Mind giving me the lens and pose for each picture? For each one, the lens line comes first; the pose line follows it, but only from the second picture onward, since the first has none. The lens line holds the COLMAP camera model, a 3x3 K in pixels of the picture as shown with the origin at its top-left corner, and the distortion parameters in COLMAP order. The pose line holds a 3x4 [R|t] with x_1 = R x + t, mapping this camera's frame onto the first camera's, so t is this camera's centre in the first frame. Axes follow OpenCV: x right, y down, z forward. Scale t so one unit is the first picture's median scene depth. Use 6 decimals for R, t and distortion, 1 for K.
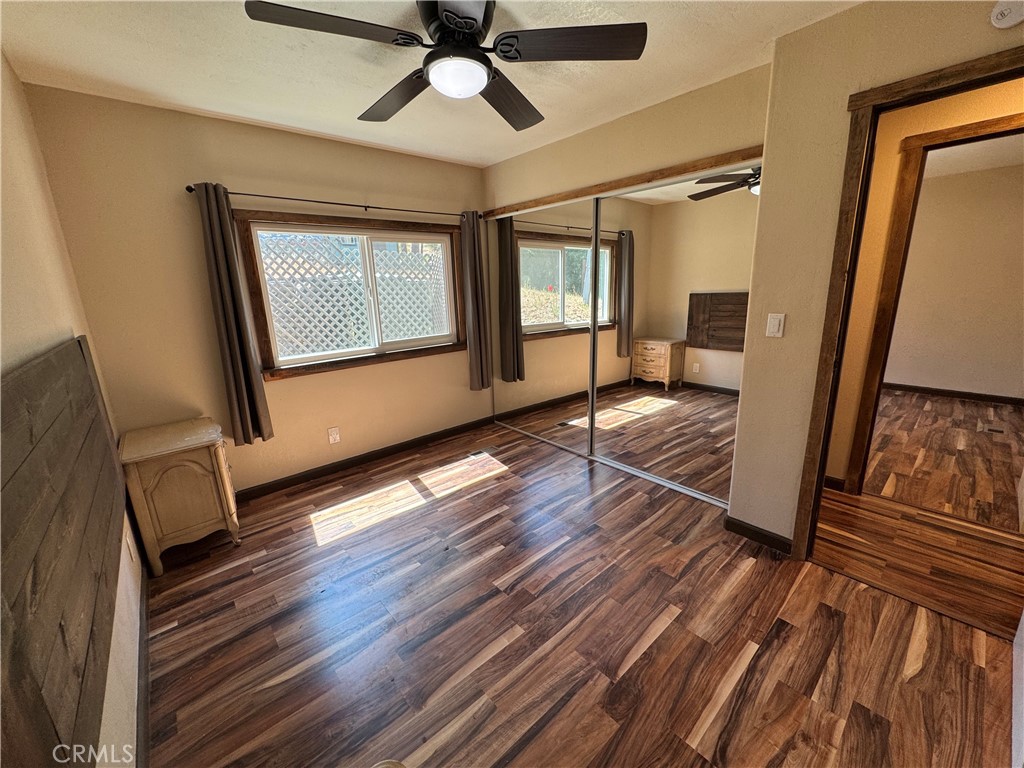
lens RADIAL K [[407.9, 0, 512.0], [0, 407.9, 384.0], [0, 0, 1]] dist [-0.002680, -0.000241]
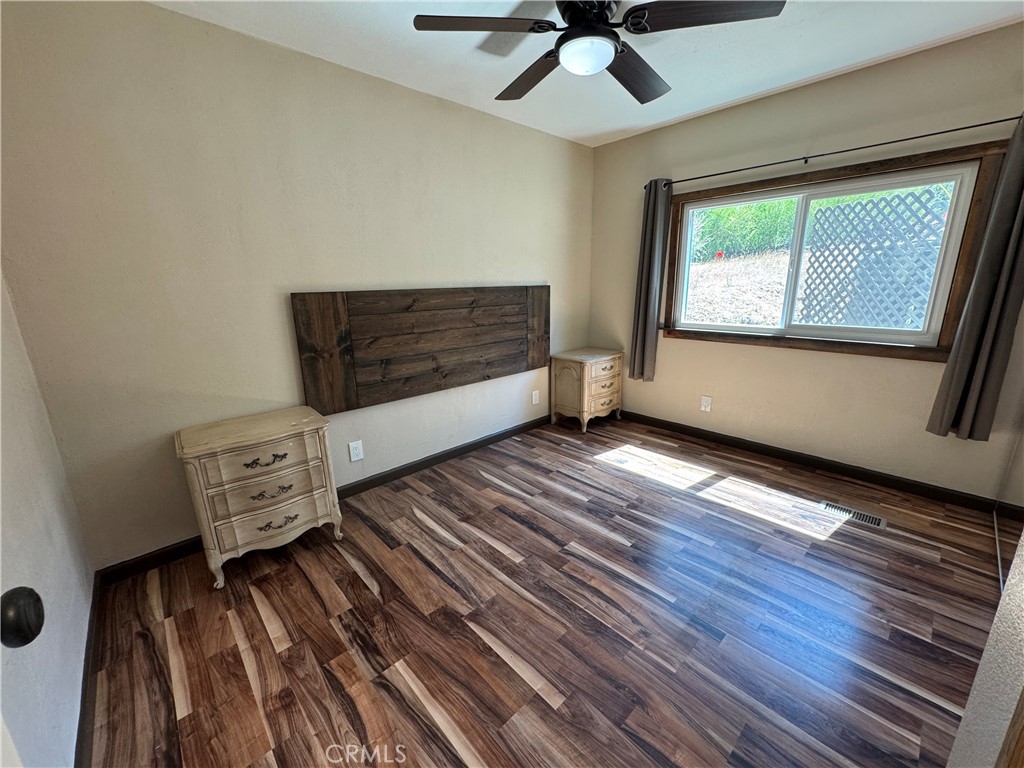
lens RADIAL K [[407.9, 0, 512.0], [0, 407.9, 384.0], [0, 0, 1]] dist [-0.002680, -0.000241]
pose [[0.031673, 0.278949, -0.959784, 0.742097], [-0.220723, 0.938510, 0.265482, -0.122636], [0.974822, 0.203437, 0.091296, 0.584981]]
